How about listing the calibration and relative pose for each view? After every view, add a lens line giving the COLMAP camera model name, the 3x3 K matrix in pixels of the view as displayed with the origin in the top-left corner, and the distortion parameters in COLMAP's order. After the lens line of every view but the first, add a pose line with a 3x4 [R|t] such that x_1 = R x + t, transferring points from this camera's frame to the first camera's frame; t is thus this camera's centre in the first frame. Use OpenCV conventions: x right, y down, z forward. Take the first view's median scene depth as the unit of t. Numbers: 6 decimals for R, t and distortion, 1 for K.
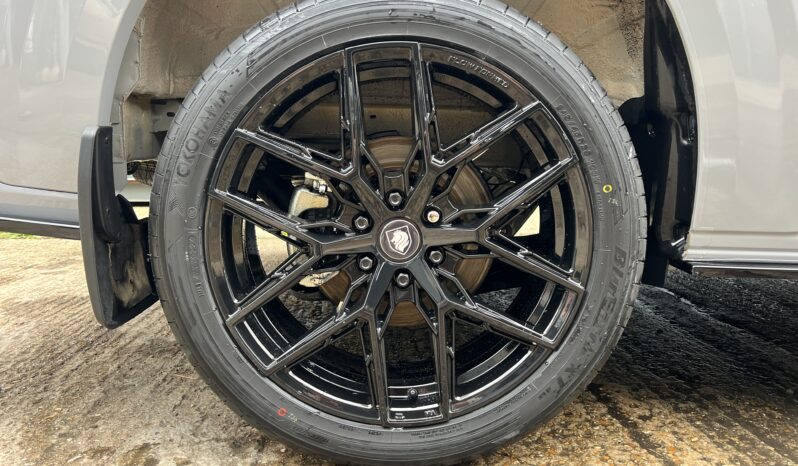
lens RADIAL K [[606.7, 0, 399.0], [0, 606.7, 233.0], [0, 0, 1]] dist [0.044167, -0.048177]
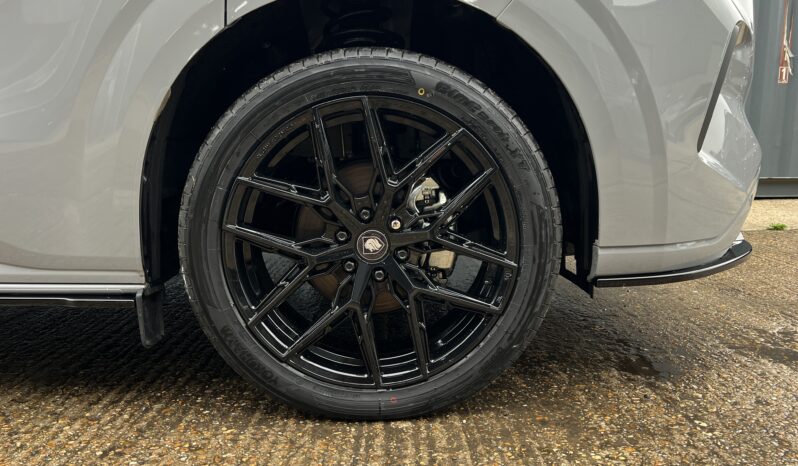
lens RADIAL K [[606.7, 0, 399.0], [0, 606.7, 233.0], [0, 0, 1]] dist [0.044167, -0.048177]
pose [[0.992366, -0.122813, -0.011282, 0.075542], [0.122981, 0.992286, 0.015650, -0.028371], [0.009273, -0.016918, 0.999814, -0.296220]]
